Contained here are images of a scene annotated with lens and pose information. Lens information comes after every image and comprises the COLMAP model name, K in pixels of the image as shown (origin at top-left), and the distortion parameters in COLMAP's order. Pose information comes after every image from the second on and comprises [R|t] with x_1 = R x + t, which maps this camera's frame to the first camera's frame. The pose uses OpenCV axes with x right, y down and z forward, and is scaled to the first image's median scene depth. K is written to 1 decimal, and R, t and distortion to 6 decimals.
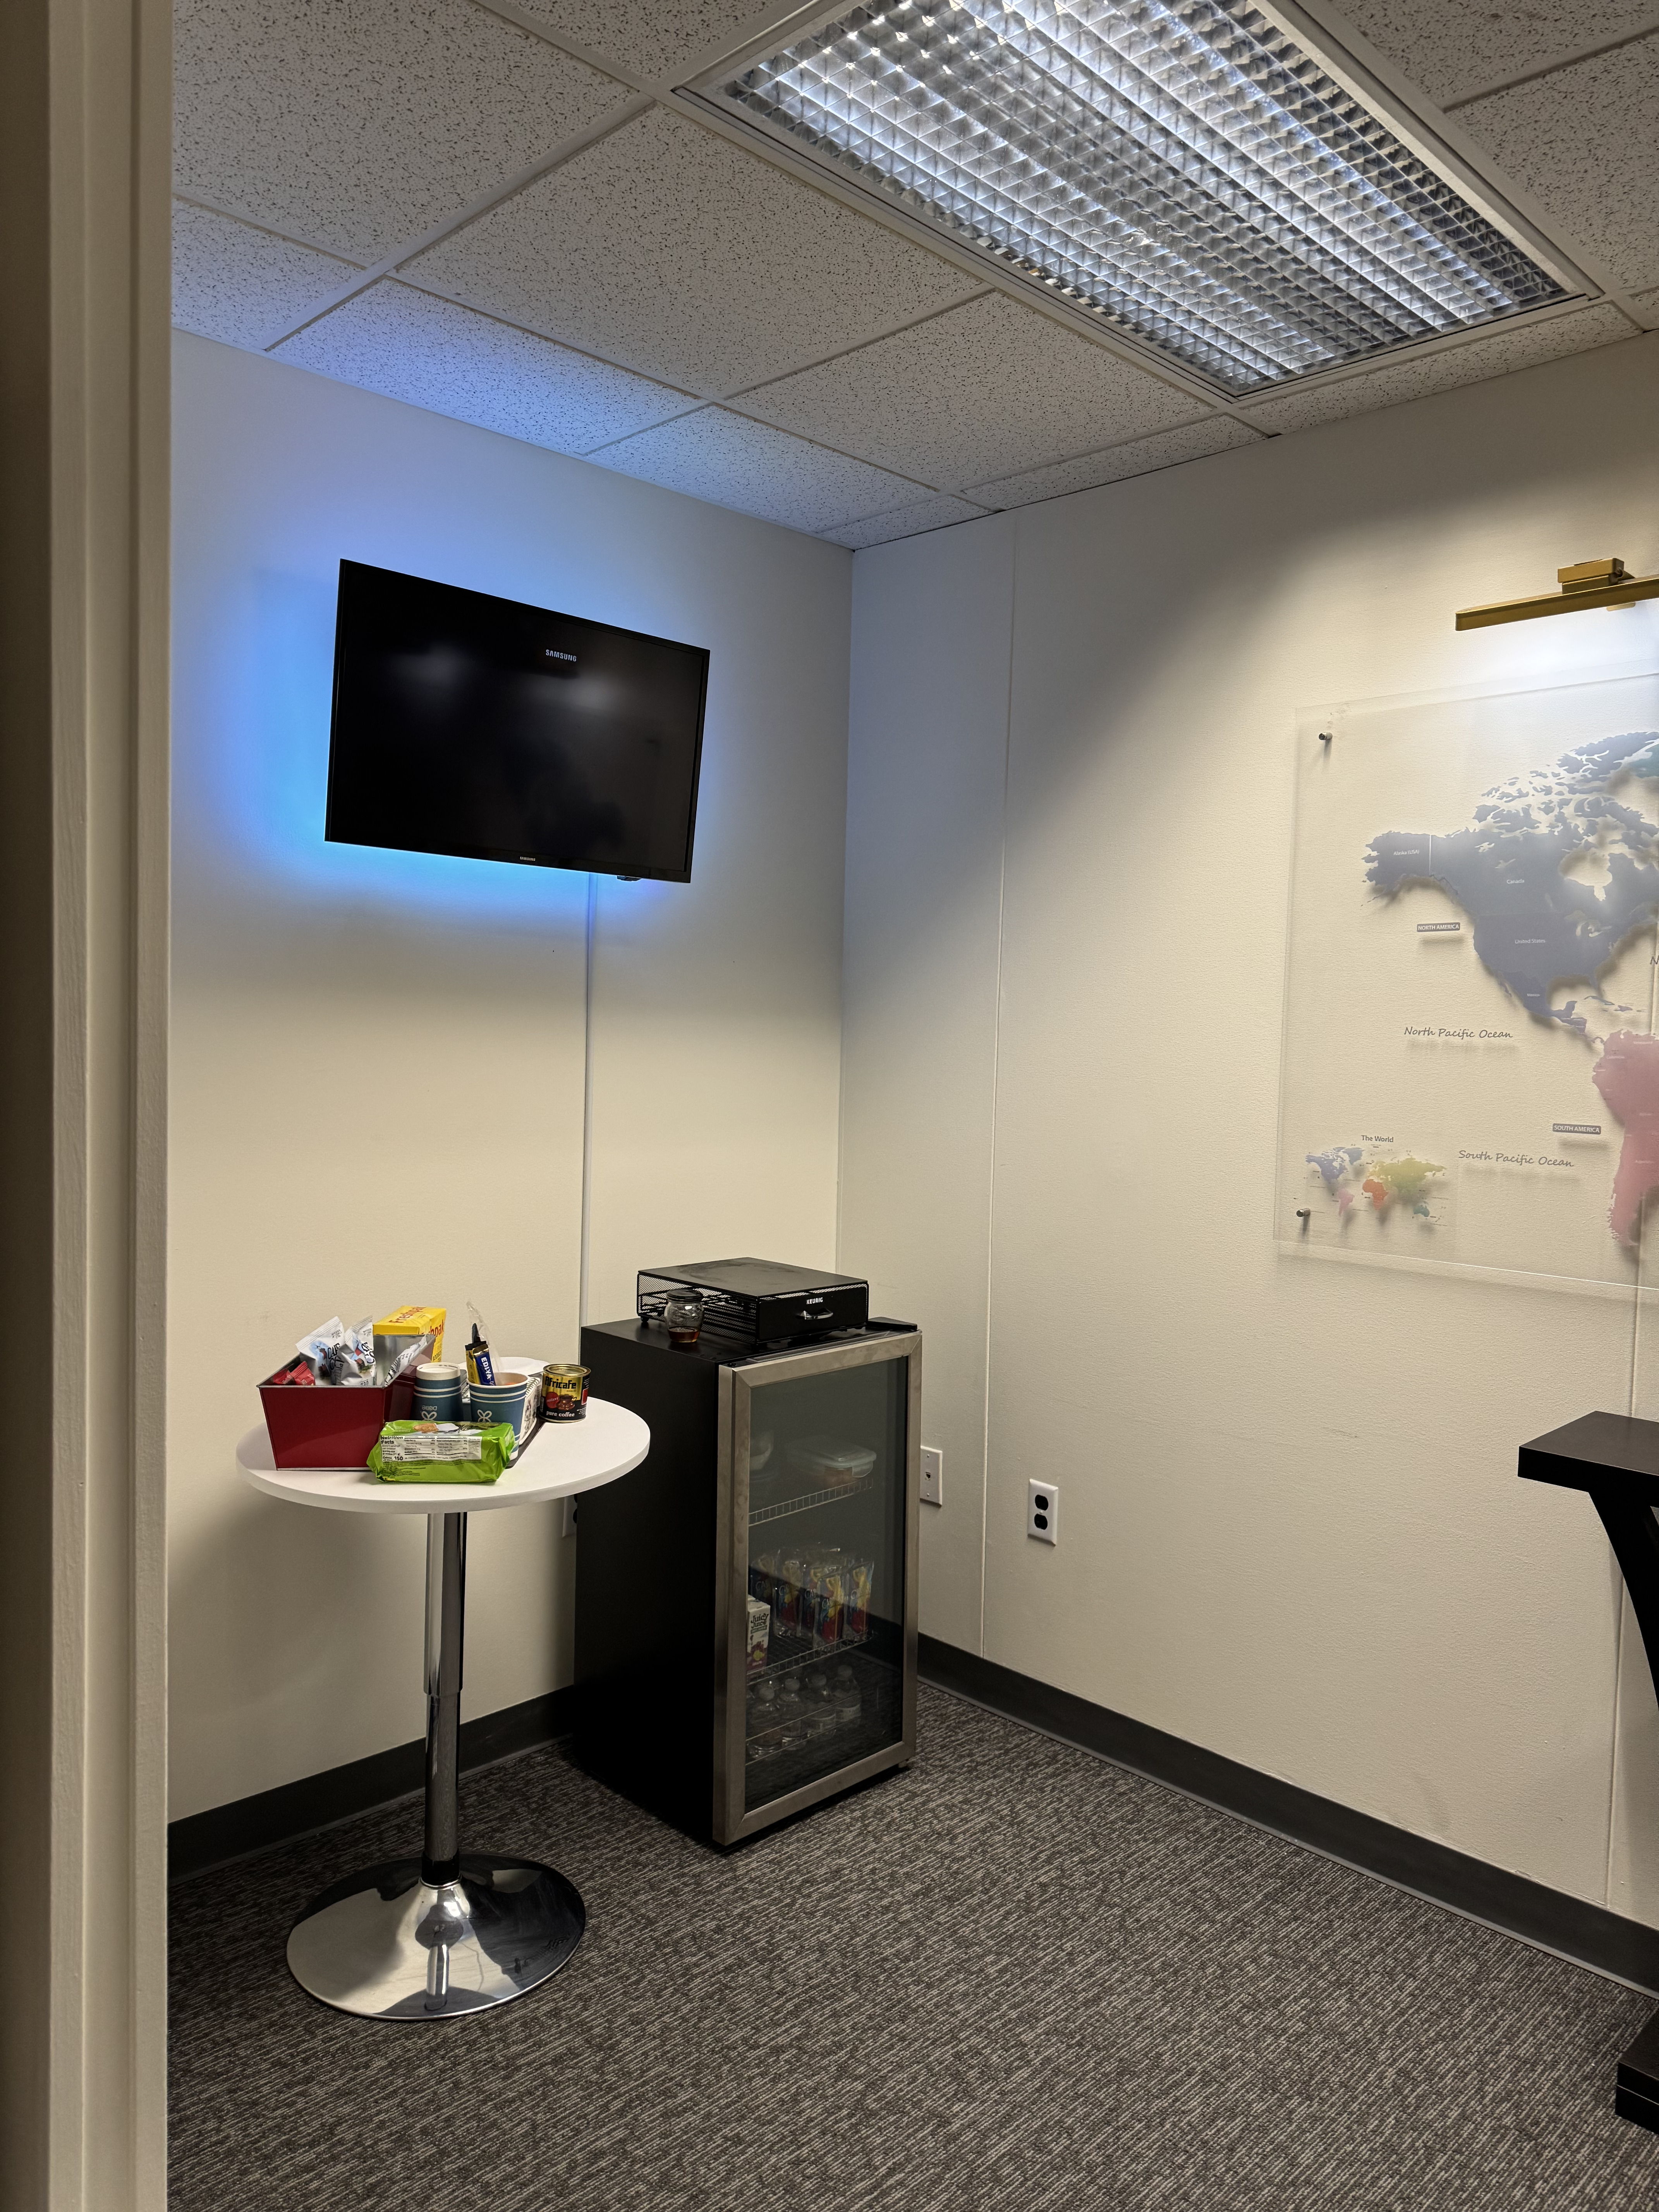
lens RADIAL K [[1546.7, 0, 829.5], [0, 1546.7, 1106.0], [0, 0, 1]] dist [0.000119, -0.006791]
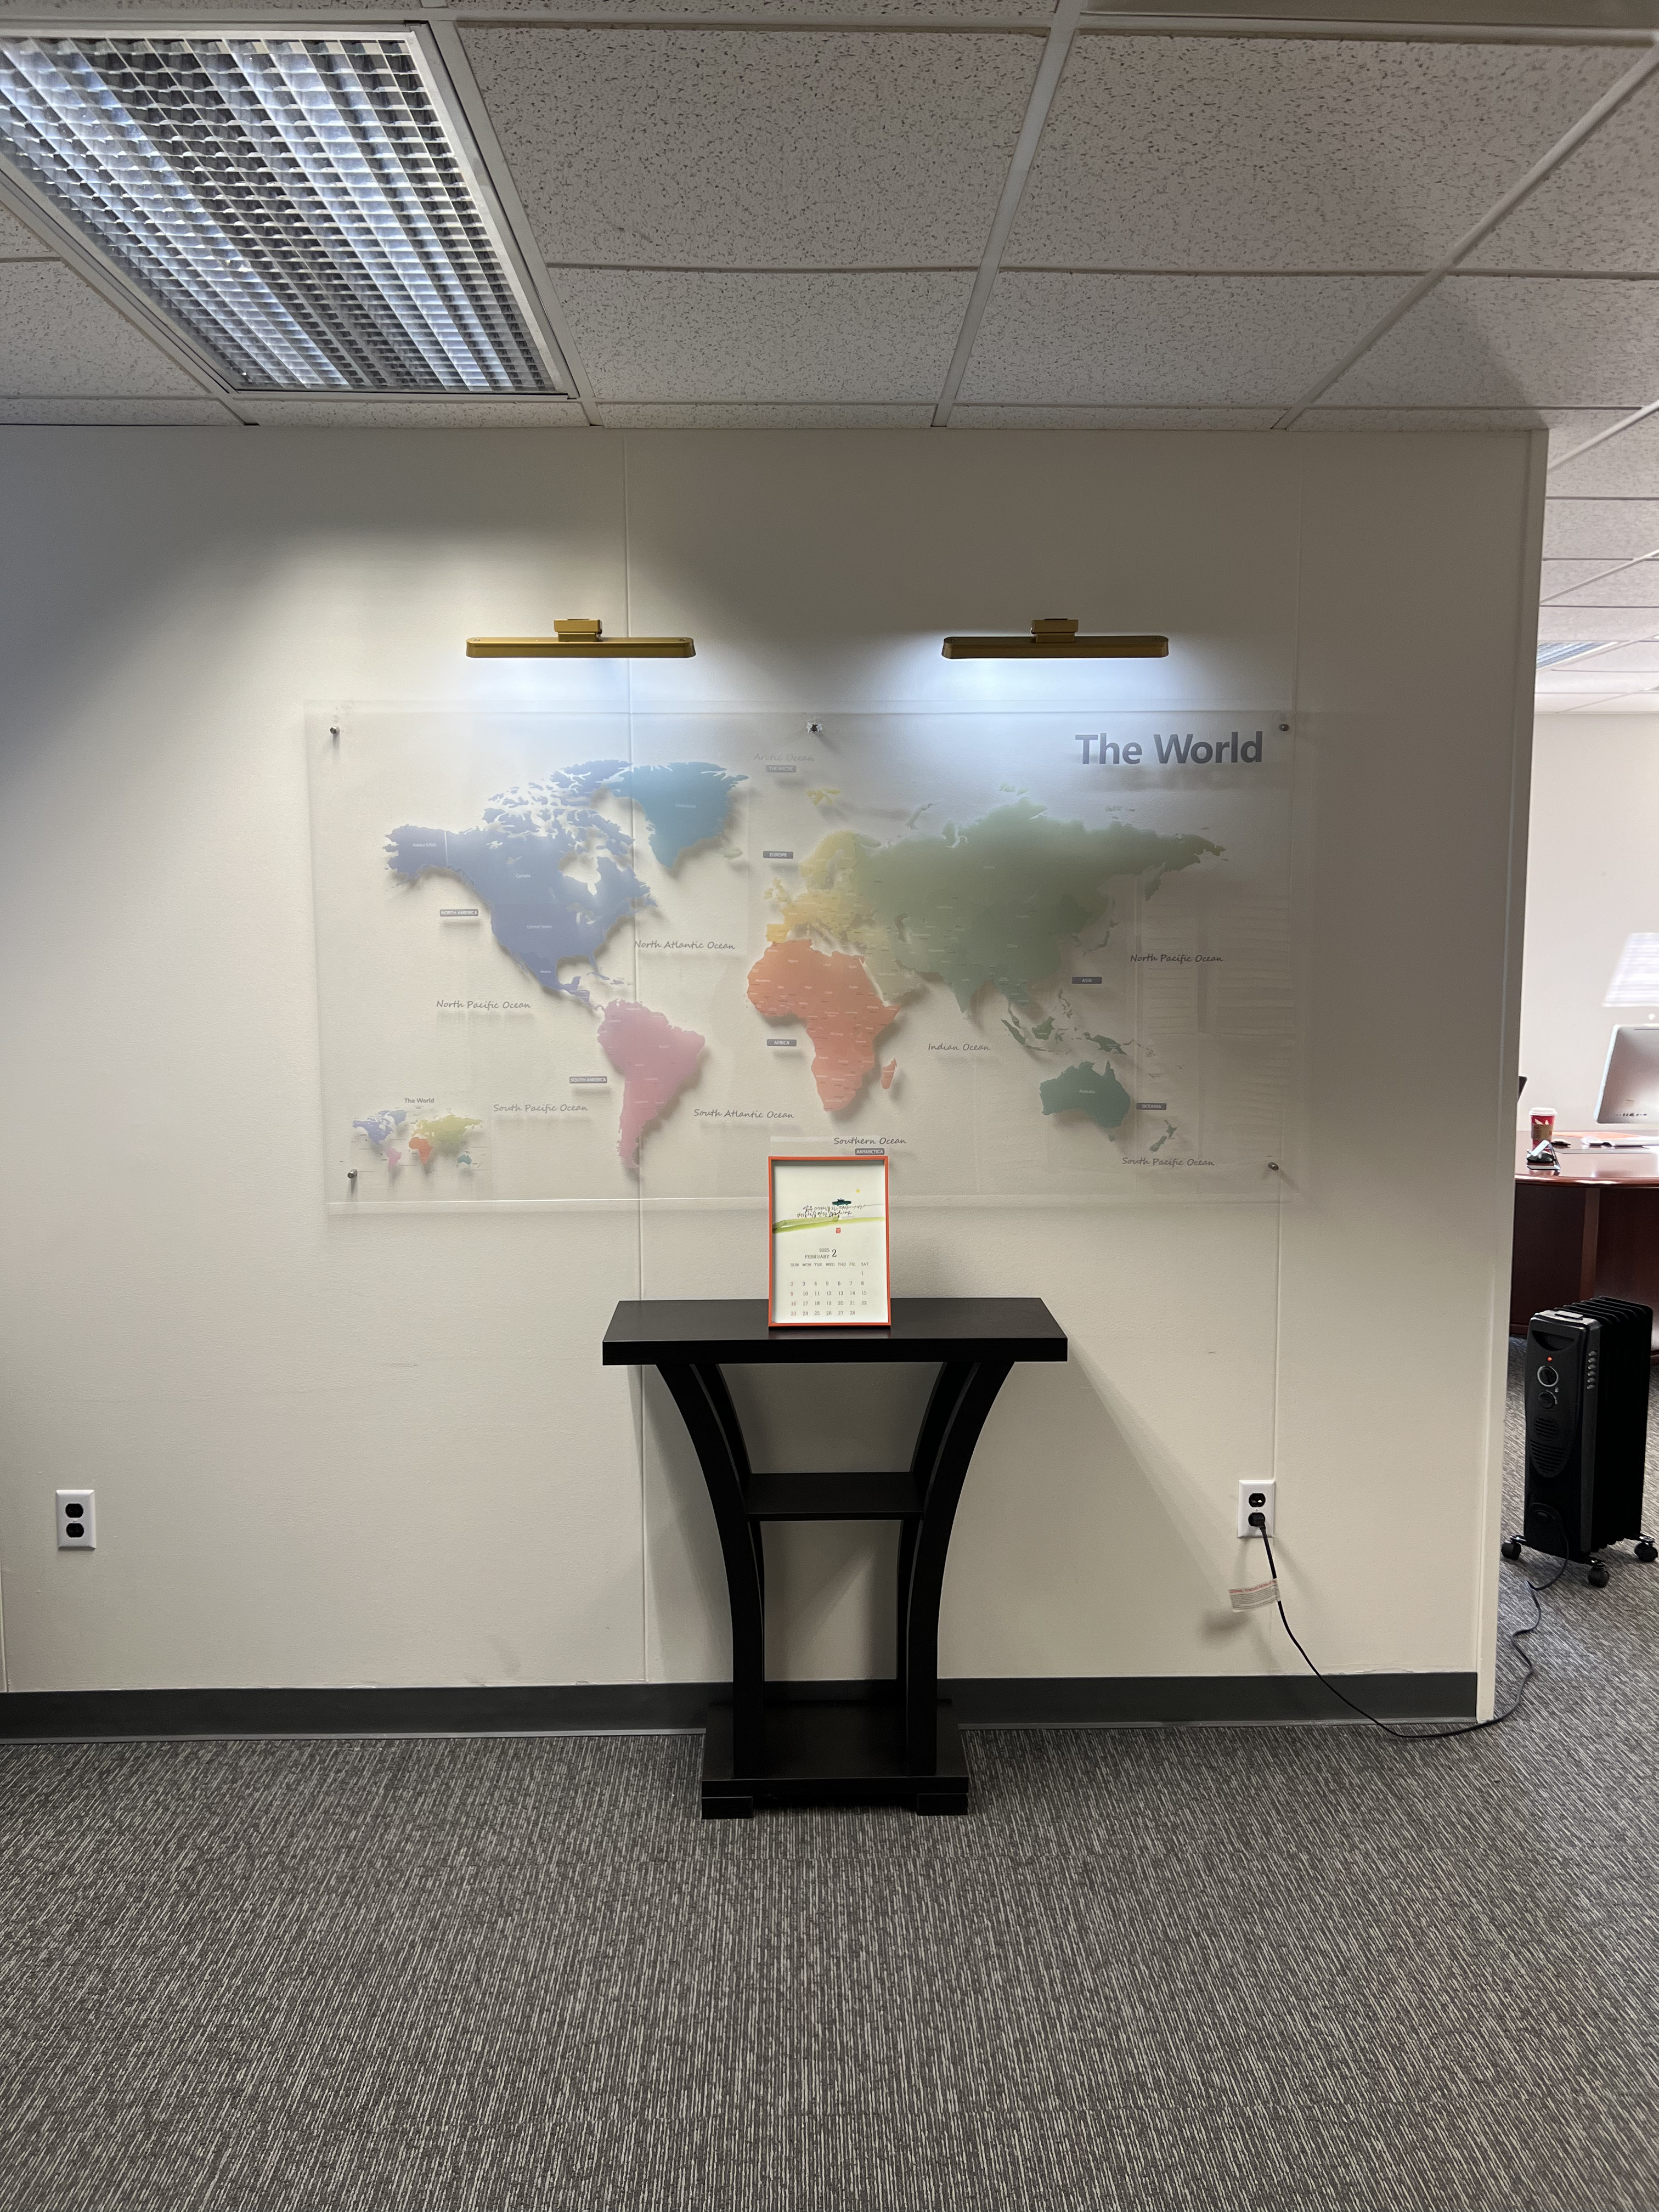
lens RADIAL K [[1643.4, 0, 829.5], [0, 1643.4, 1106.0], [0, 0, 1]] dist [0.063416, -0.074619]
pose [[0.685009, -0.108816, 0.720362, -0.332924], [0.058148, 0.993794, 0.094827, -0.077555], [-0.726210, -0.023070, 0.687086, -0.045115]]
